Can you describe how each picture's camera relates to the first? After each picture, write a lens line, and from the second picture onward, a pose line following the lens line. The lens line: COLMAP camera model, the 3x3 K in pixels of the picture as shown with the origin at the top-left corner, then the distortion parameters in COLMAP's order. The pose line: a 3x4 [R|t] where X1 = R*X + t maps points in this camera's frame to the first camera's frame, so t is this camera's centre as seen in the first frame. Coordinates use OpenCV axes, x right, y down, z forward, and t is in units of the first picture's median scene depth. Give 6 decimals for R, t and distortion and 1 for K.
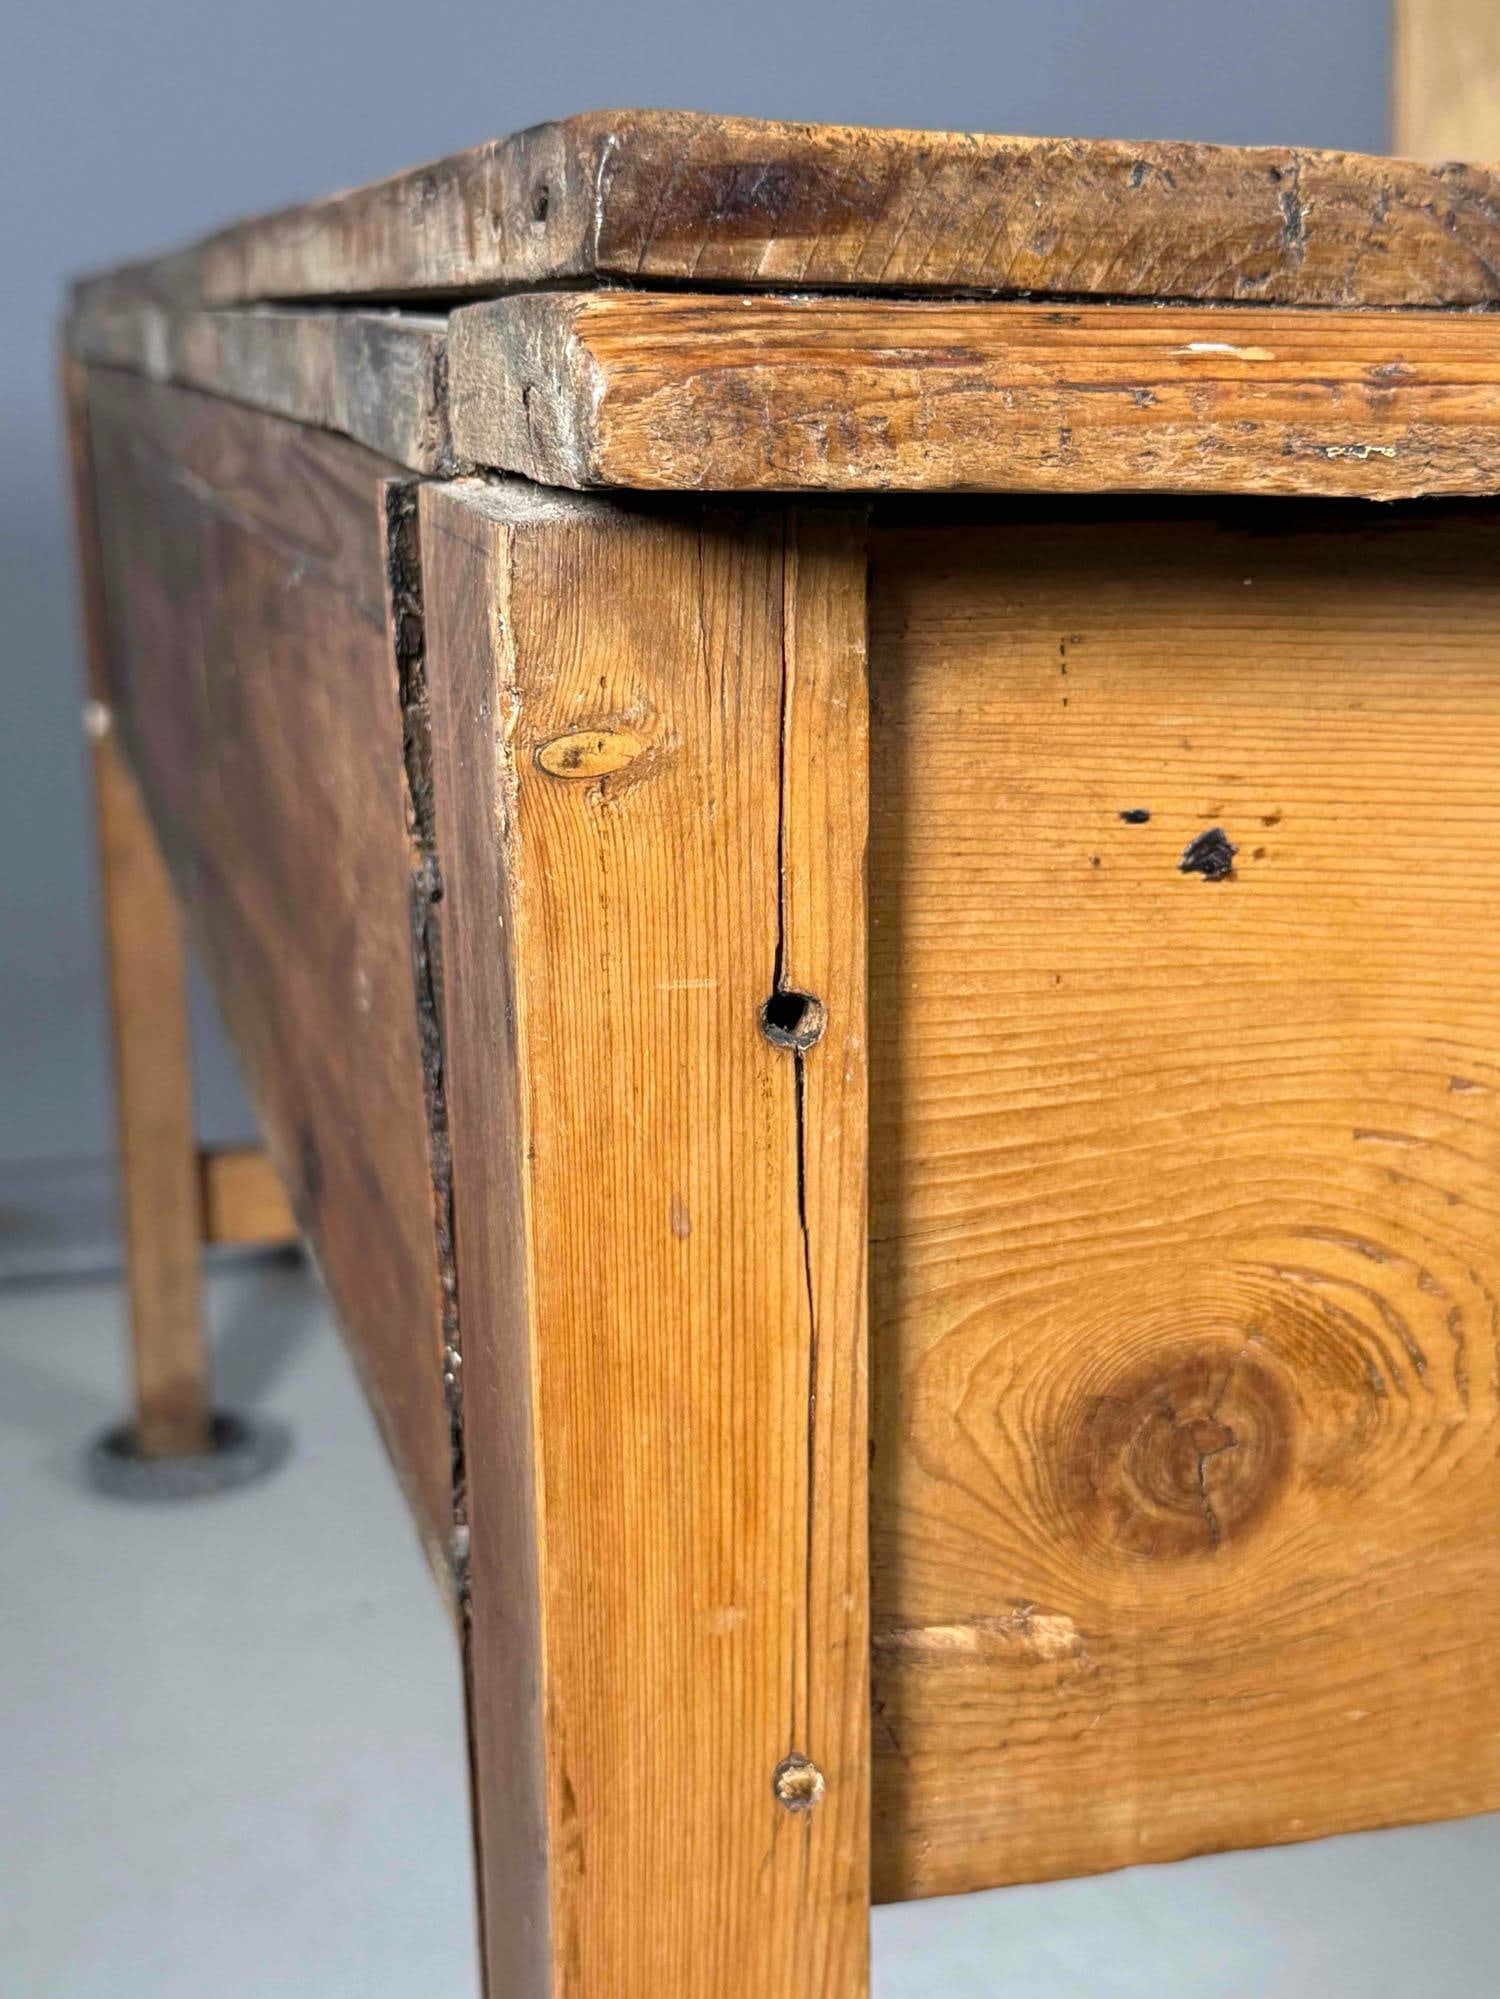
lens RADIAL K [[2784.9, 0, 750.0], [0, 2784.9, 999.5], [0, 0, 1]] dist [0.122545, -0.099883]
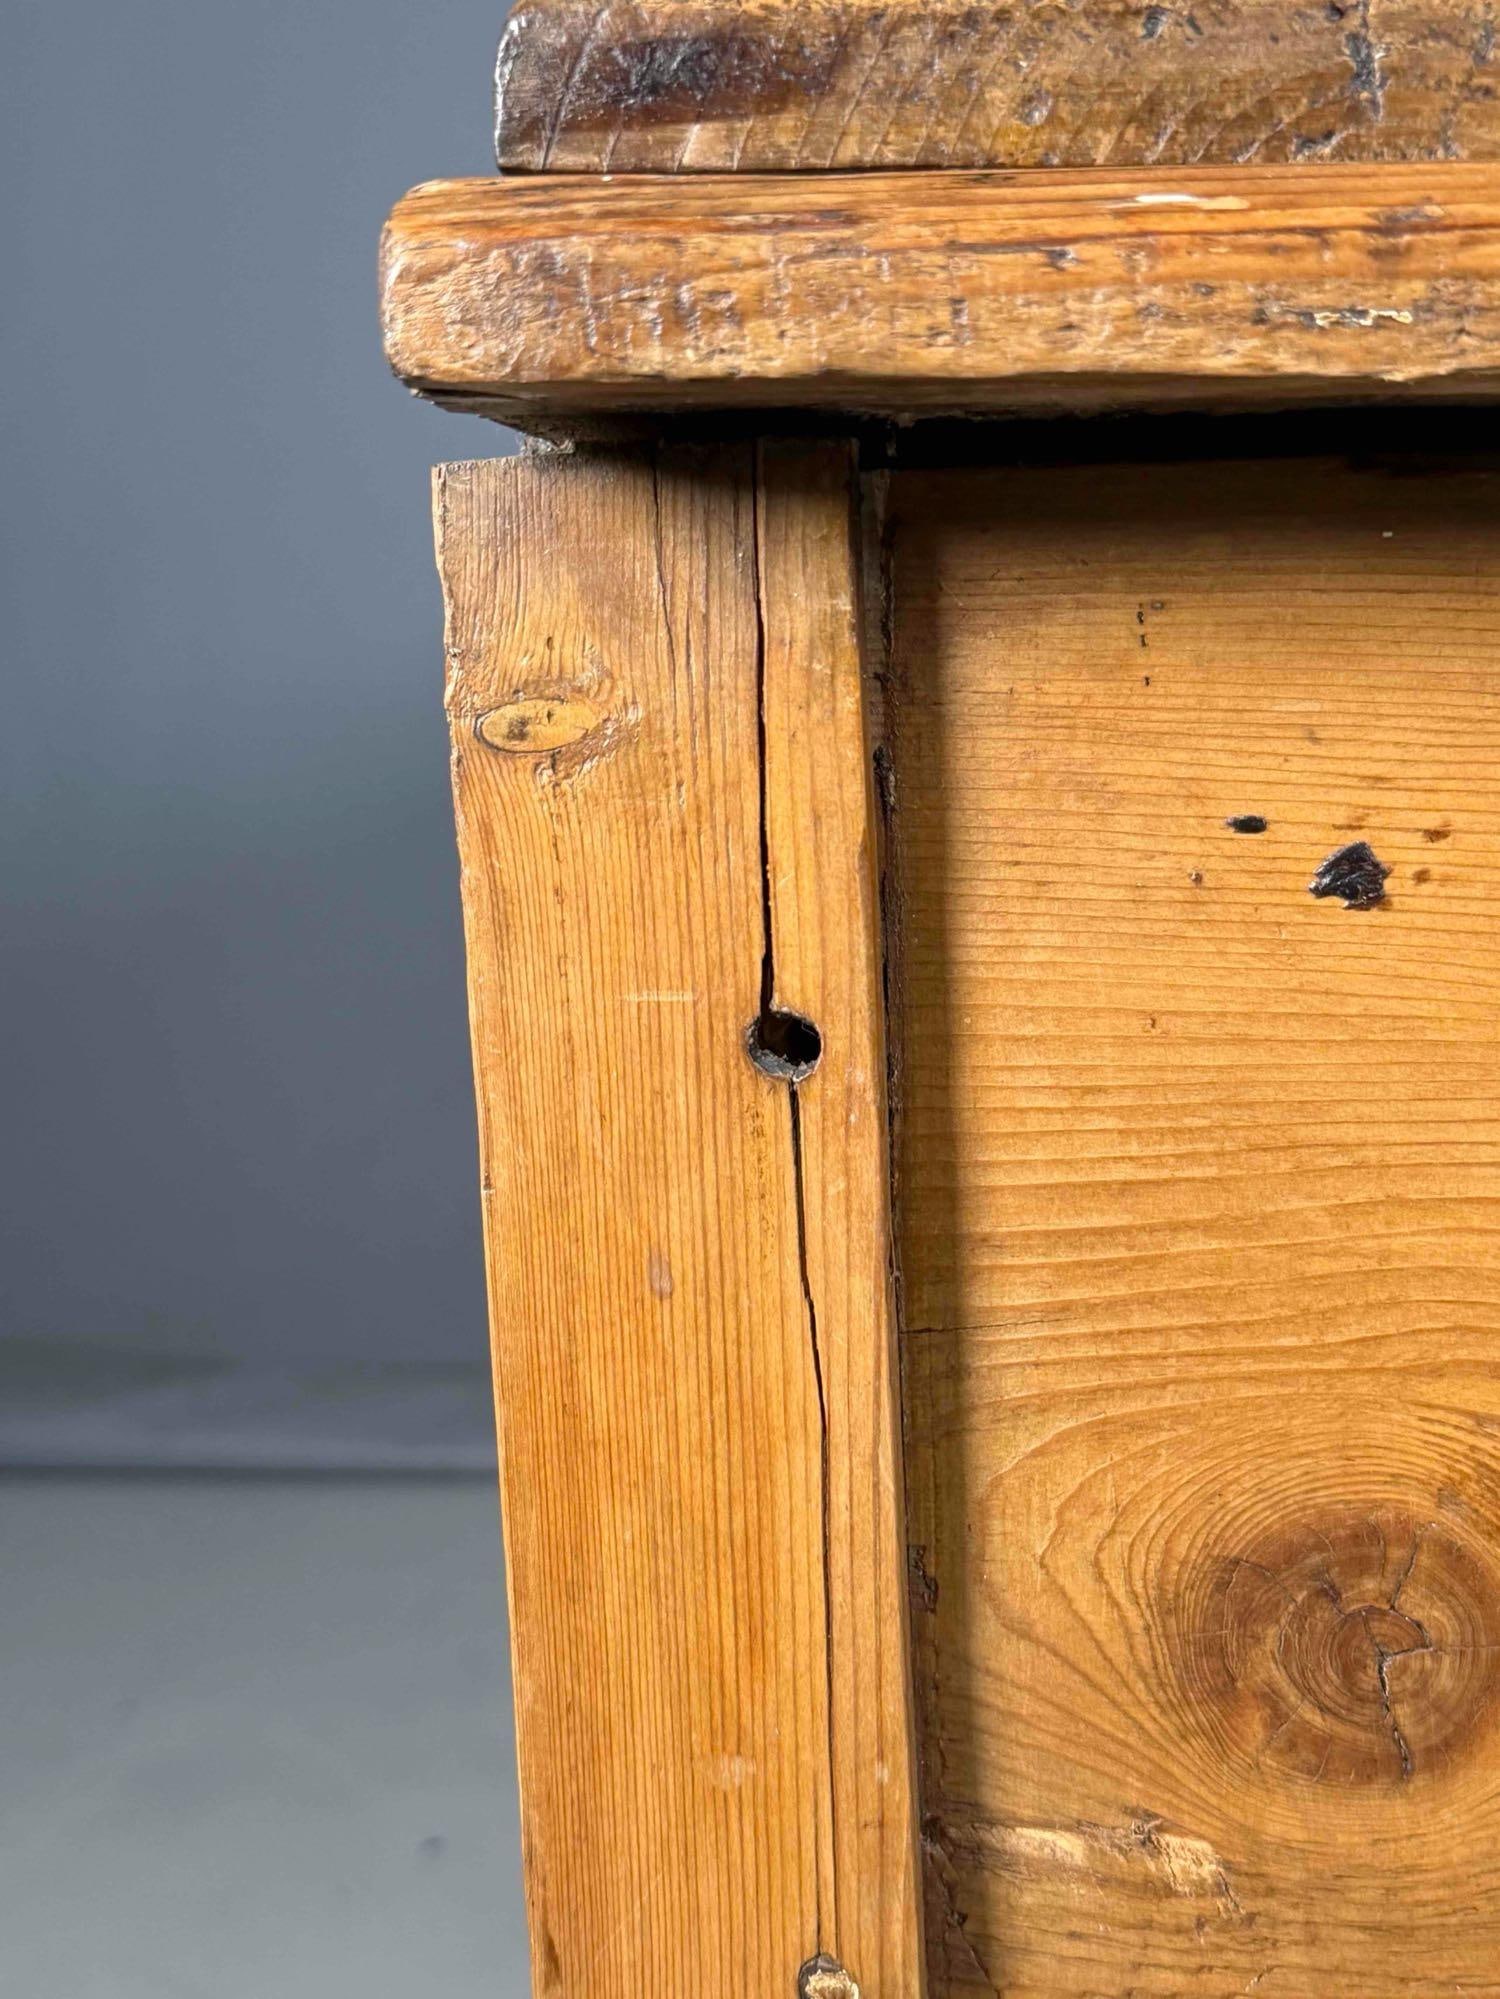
lens RADIAL K [[2761.8, 0, 748.4], [0, 2761.8, 947.3], [0, 0, 1]] dist [0.165596, -0.429890]
pose [[0.927016, 0.022754, -0.374330, 0.314280], [-0.063378, 0.993306, -0.096574, 0.058696], [0.369627, 0.113250, 0.922253, 0.209985]]
